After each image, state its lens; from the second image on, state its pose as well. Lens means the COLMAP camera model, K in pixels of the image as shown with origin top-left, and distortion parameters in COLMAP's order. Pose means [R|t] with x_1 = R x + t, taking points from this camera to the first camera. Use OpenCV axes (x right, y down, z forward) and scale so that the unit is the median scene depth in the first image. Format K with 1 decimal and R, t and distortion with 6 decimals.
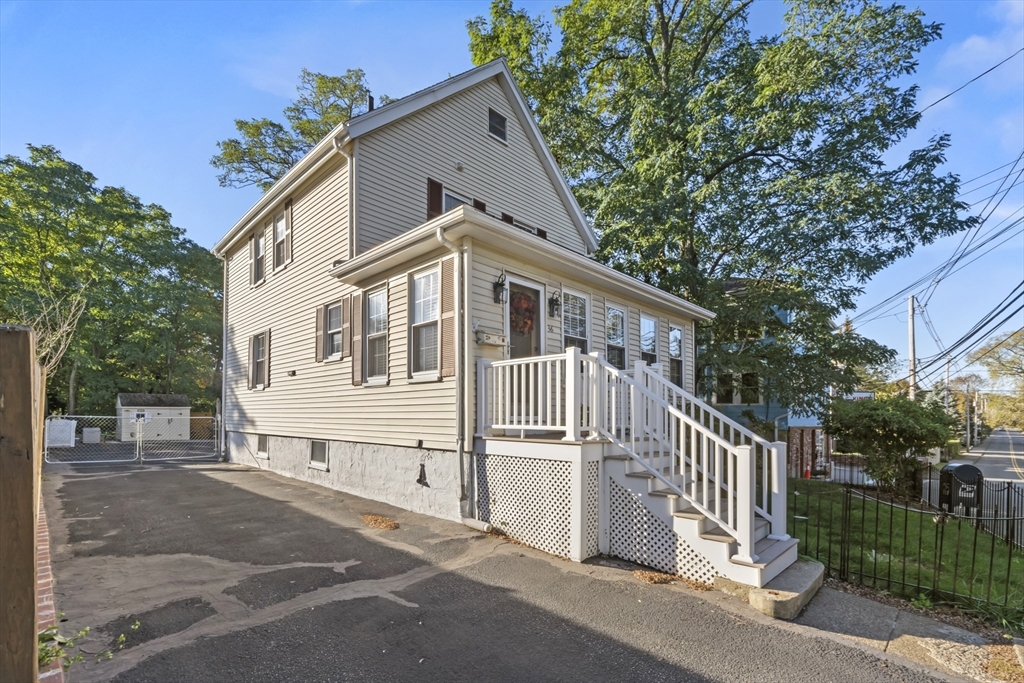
lens RADIAL K [[437.9, 0, 516.1], [0, 437.9, 321.6], [0, 0, 1]] dist [0.003168, -0.000273]
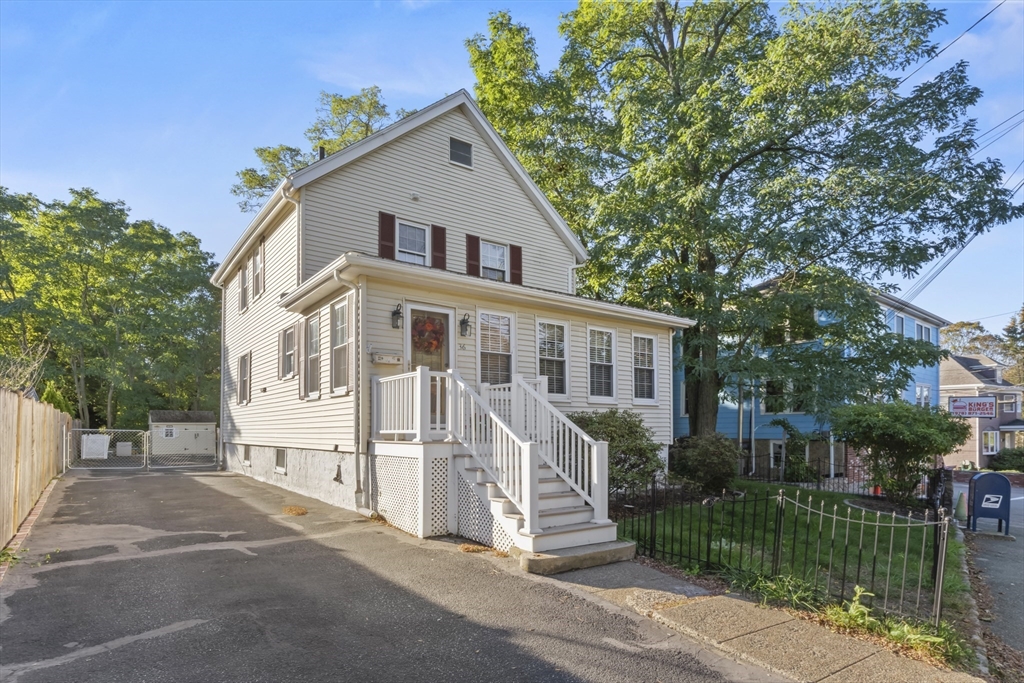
lens RADIAL K [[457.6, 0, 512.1], [0, 457.6, 323.5], [0, 0, 1]] dist [-0.007023, 0.000185]
pose [[0.995935, -0.031372, -0.084433, 0.305548], [0.030041, 0.999404, -0.016994, -0.020256], [0.084916, 0.014389, 0.996284, -0.167543]]
